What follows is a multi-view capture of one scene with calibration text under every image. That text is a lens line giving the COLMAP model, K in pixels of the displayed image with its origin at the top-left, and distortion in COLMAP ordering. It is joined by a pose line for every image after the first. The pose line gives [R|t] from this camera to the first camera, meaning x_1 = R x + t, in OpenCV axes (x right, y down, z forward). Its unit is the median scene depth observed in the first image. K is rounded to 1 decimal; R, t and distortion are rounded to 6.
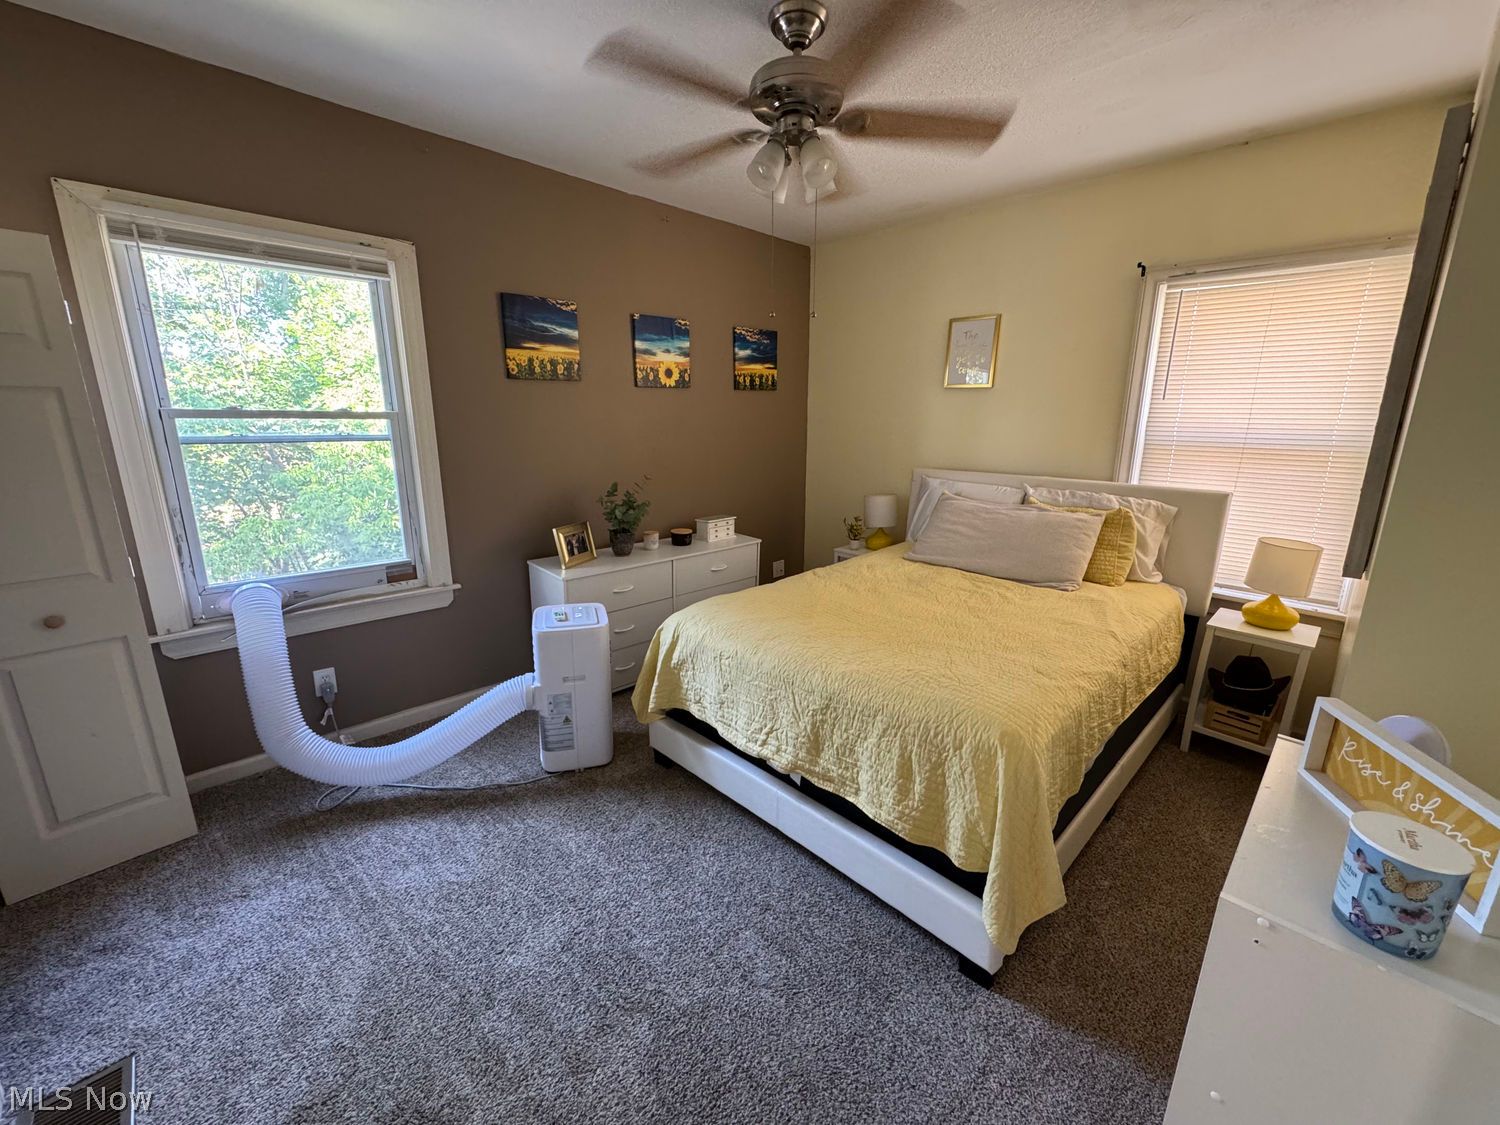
lens RADIAL K [[597.7, 0, 747.1], [0, 597.7, 561.8], [0, 0, 1]] dist [-0.003226, 0.000180]
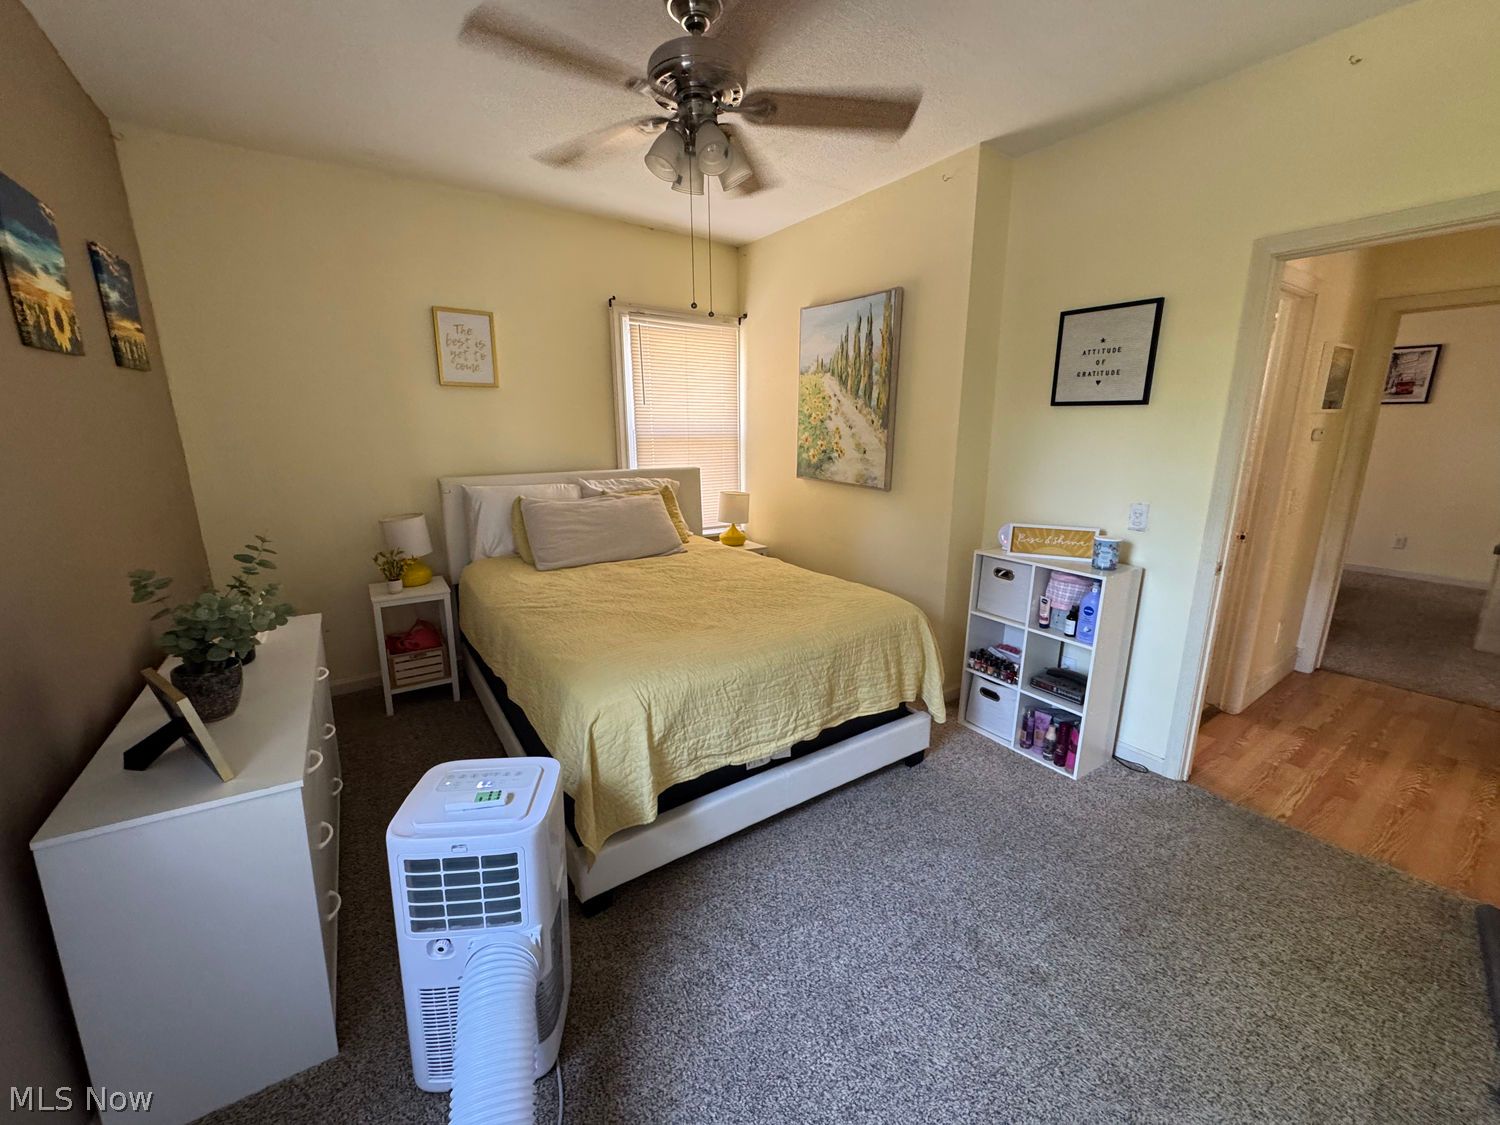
lens RADIAL K [[597.7, 0, 747.1], [0, 597.7, 561.8], [0, 0, 1]] dist [-0.003226, 0.000180]
pose [[0.169177, -0.233130, 0.957617, -0.859345], [0.228671, 0.954393, 0.191947, -0.185652], [-0.958691, 0.186506, 0.214772, 0.741229]]
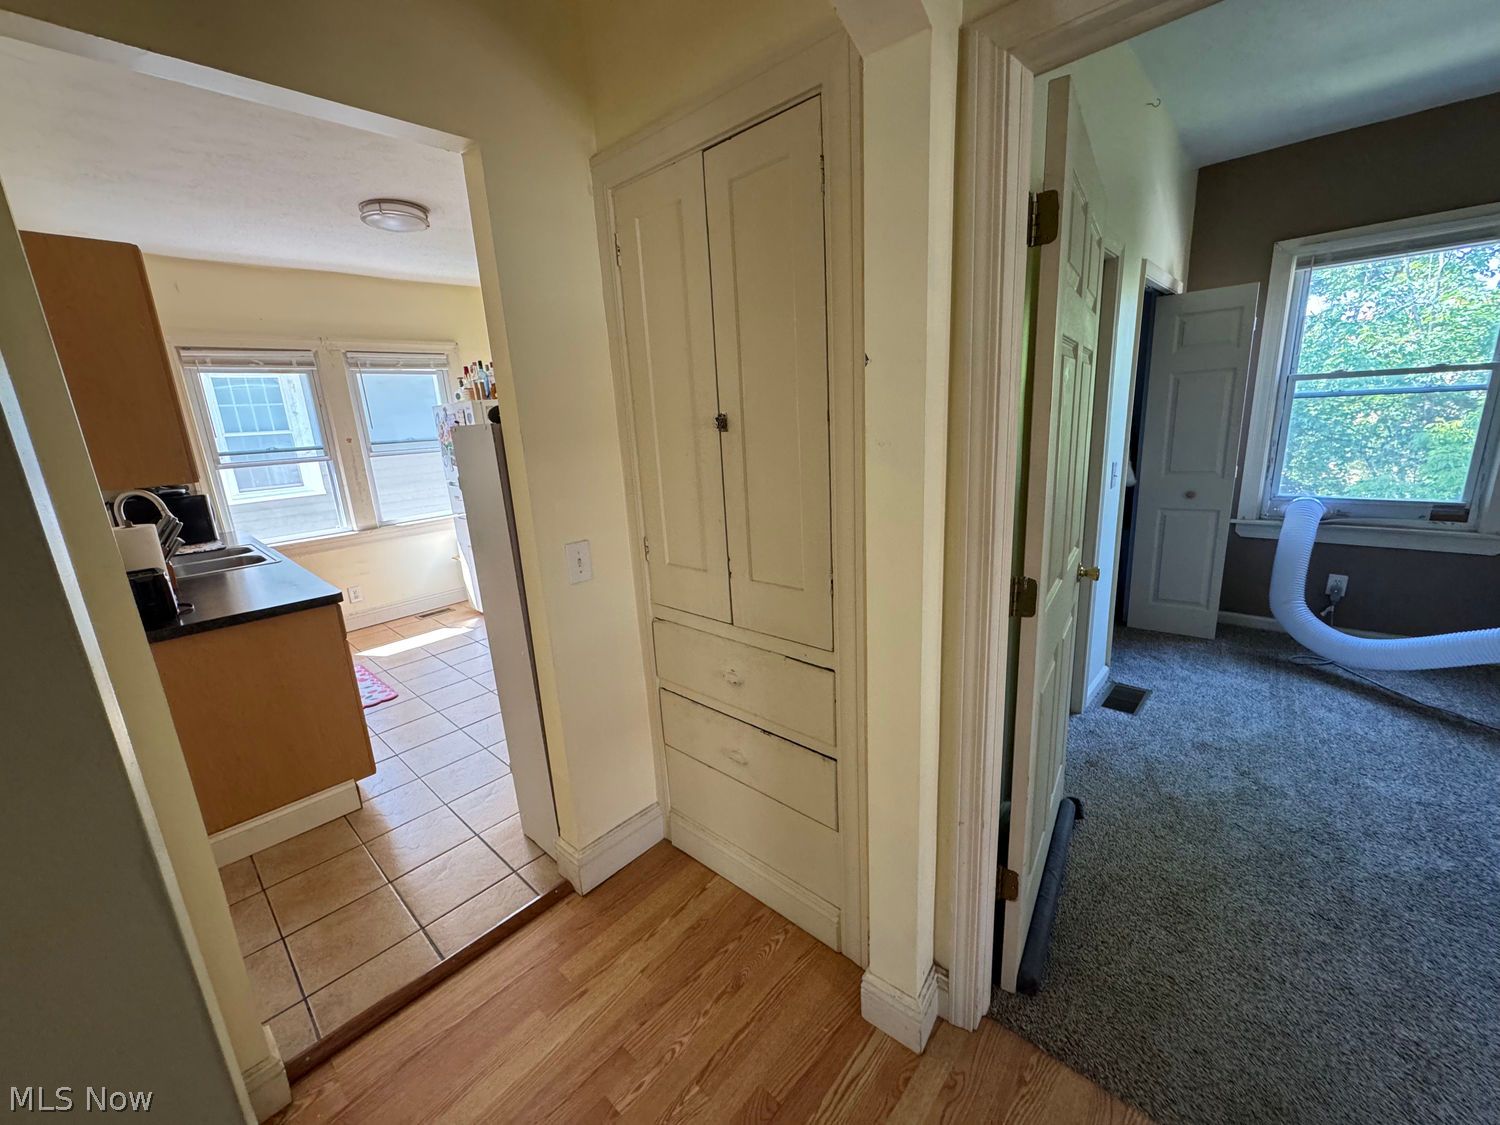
lens RADIAL K [[597.7, 0, 747.1], [0, 597.7, 561.8], [0, 0, 1]] dist [-0.003226, 0.000180]
pose [[0.049096, 0.232826, -0.971278, 0.511786], [-0.172978, 0.959738, 0.221316, 0.099545], [0.983701, 0.157144, 0.087393, -0.403725]]
